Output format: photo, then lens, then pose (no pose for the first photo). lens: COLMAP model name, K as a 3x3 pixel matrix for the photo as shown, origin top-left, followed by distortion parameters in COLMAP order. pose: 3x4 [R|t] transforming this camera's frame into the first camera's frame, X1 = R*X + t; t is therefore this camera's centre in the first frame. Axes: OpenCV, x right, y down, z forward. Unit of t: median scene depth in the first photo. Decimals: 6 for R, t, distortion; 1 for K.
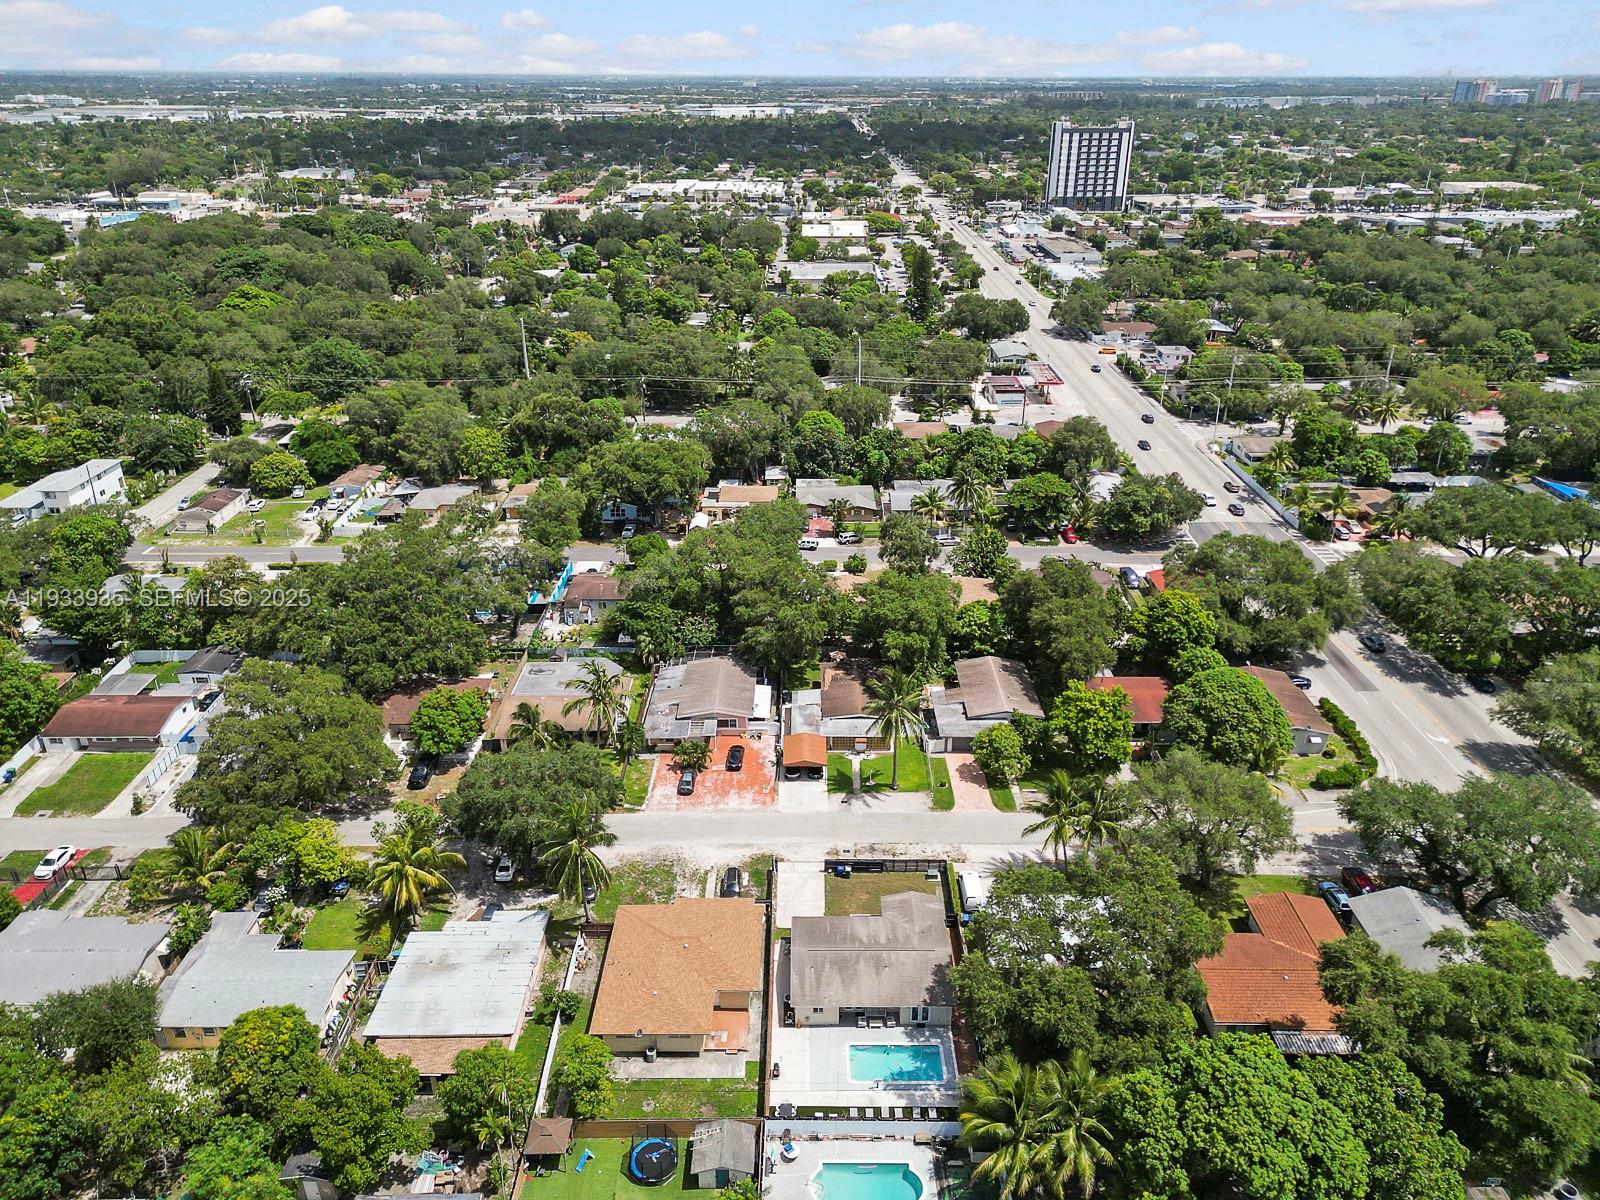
lens RADIAL K [[1106.5, 0, 802.3], [0, 1106.5, 592.1], [0, 0, 1]] dist [0.040726, -0.004456]
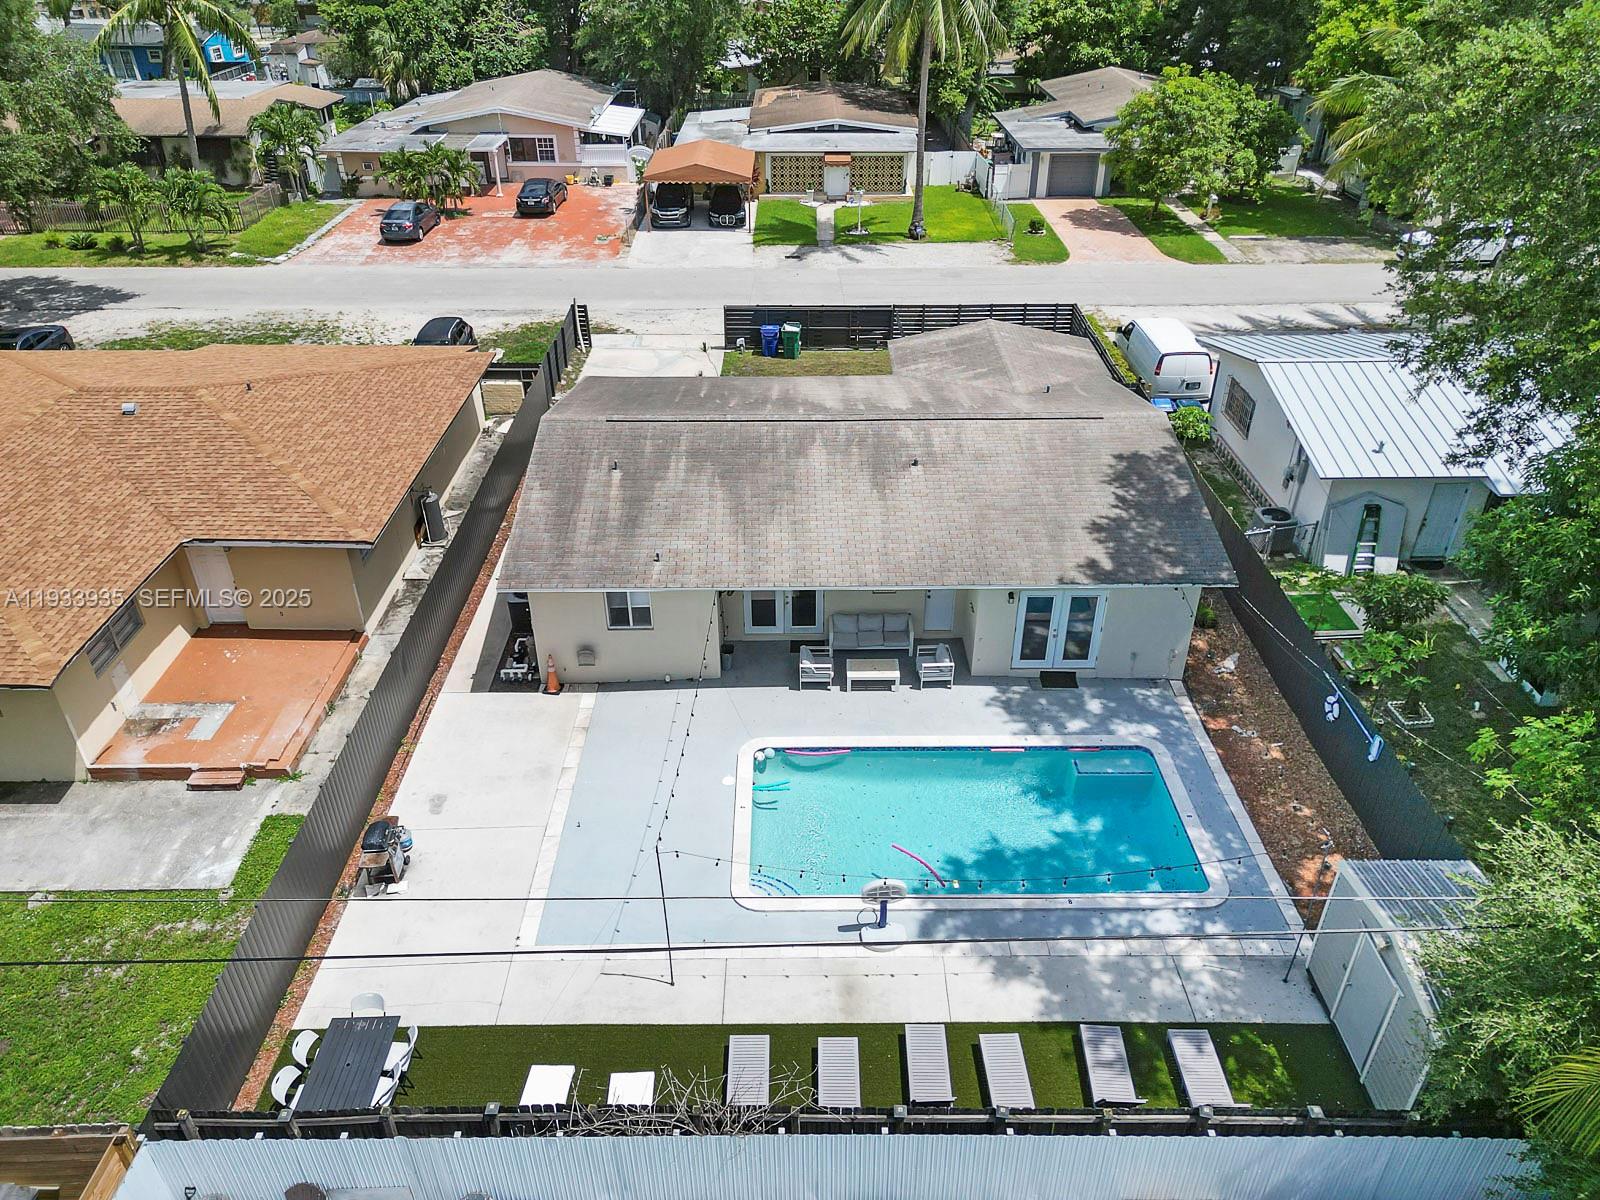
lens RADIAL K [[1106.5, 0, 800.3], [0, 1106.5, 603.6], [0, 0, 1]] dist [0.040726, -0.004456]
pose [[0.999963, -0.007392, 0.004494, 0.049651], [0.006723, 0.990964, 0.133957, 0.342049], [-0.005443, -0.133921, 0.990977, 0.769486]]
